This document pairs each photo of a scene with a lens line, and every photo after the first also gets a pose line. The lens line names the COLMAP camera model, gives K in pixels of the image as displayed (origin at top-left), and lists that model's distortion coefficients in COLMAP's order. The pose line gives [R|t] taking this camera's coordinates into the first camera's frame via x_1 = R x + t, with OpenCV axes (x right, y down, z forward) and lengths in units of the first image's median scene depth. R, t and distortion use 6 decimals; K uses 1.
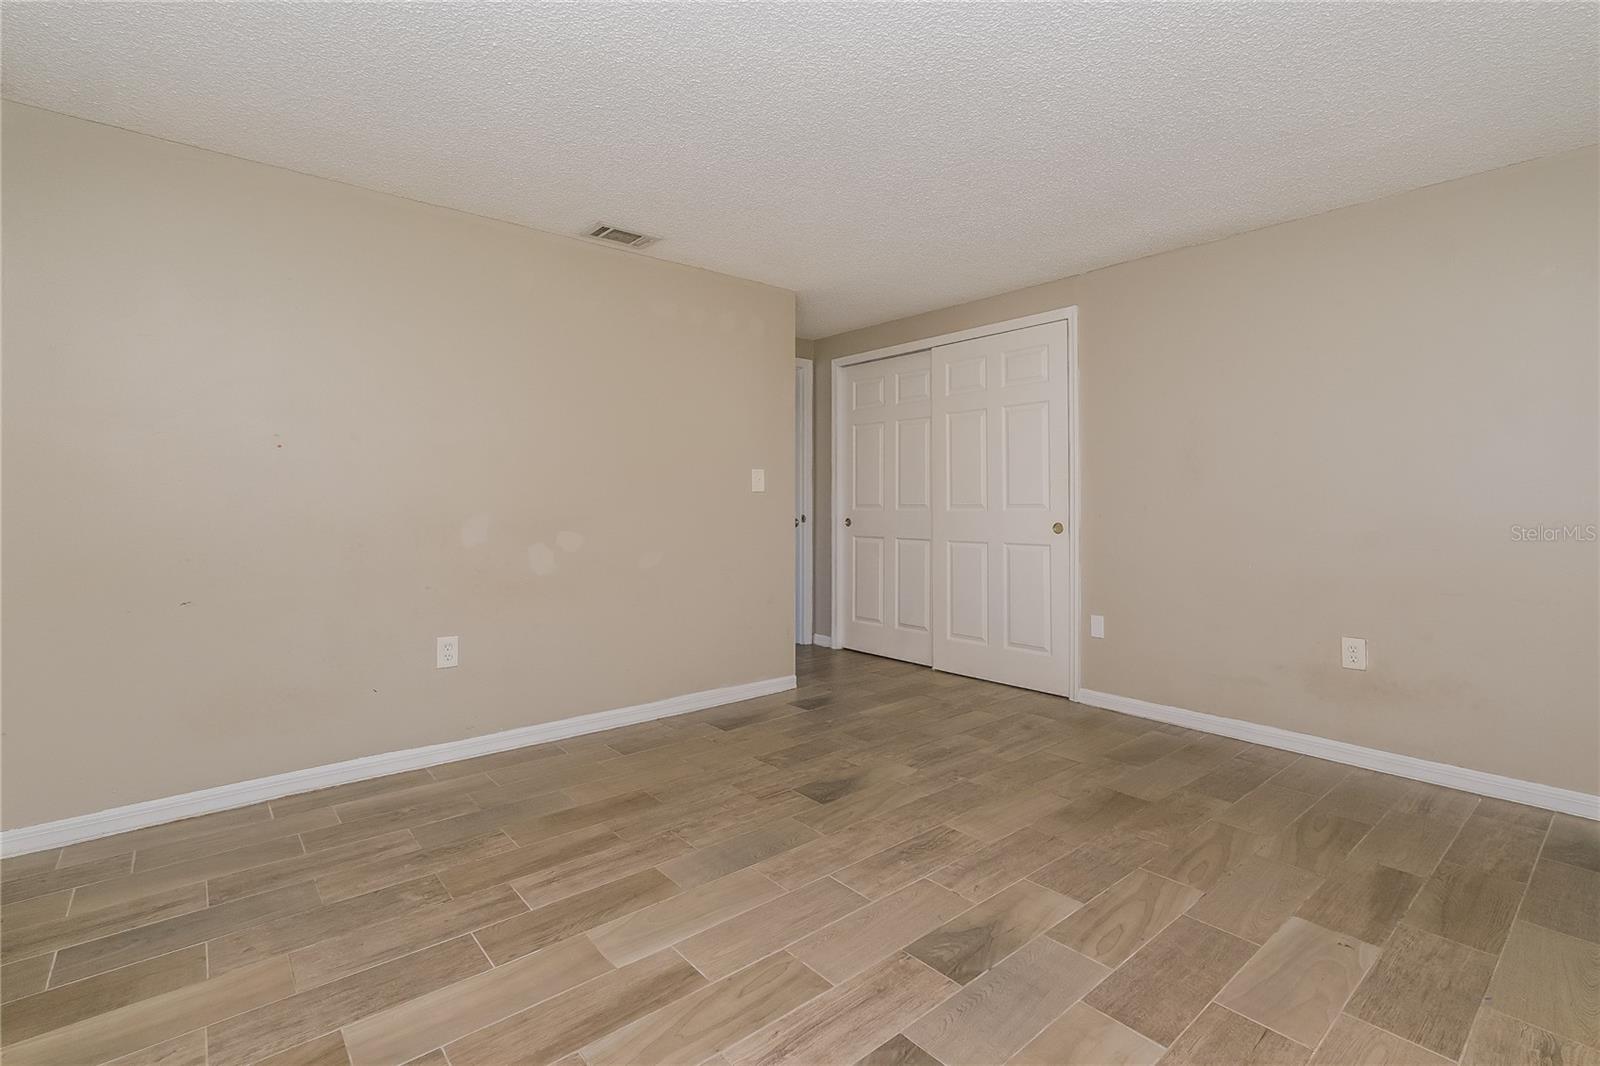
lens RADIAL K [[704.0, 0, 799.6], [0, 704.0, 505.1], [0, 0, 1]] dist [-0.000012, 0.000016]
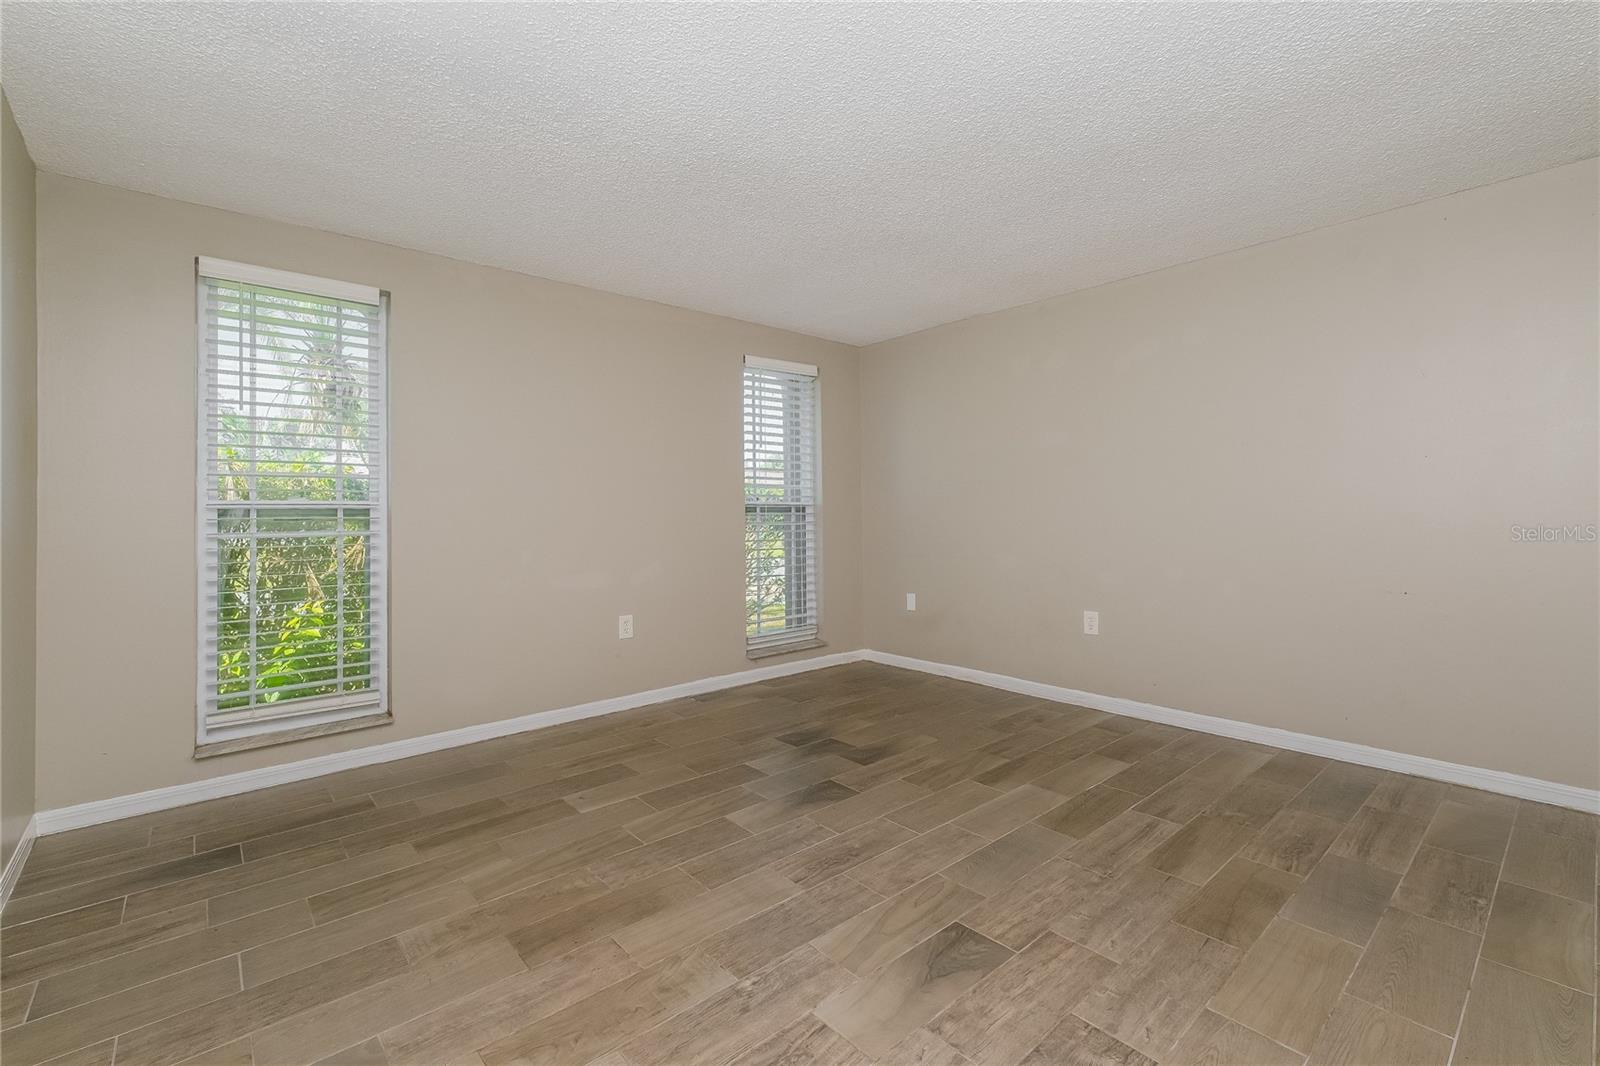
lens RADIAL K [[704.0, 0, 799.6], [0, 704.0, 505.1], [0, 0, 1]] dist [-0.000012, 0.000016]
pose [[-0.999758, 0.009908, -0.019625, 0.246204], [0.010054, 0.999922, -0.007354, -0.013069], [0.019550, -0.007549, -0.999780, 2.053386]]
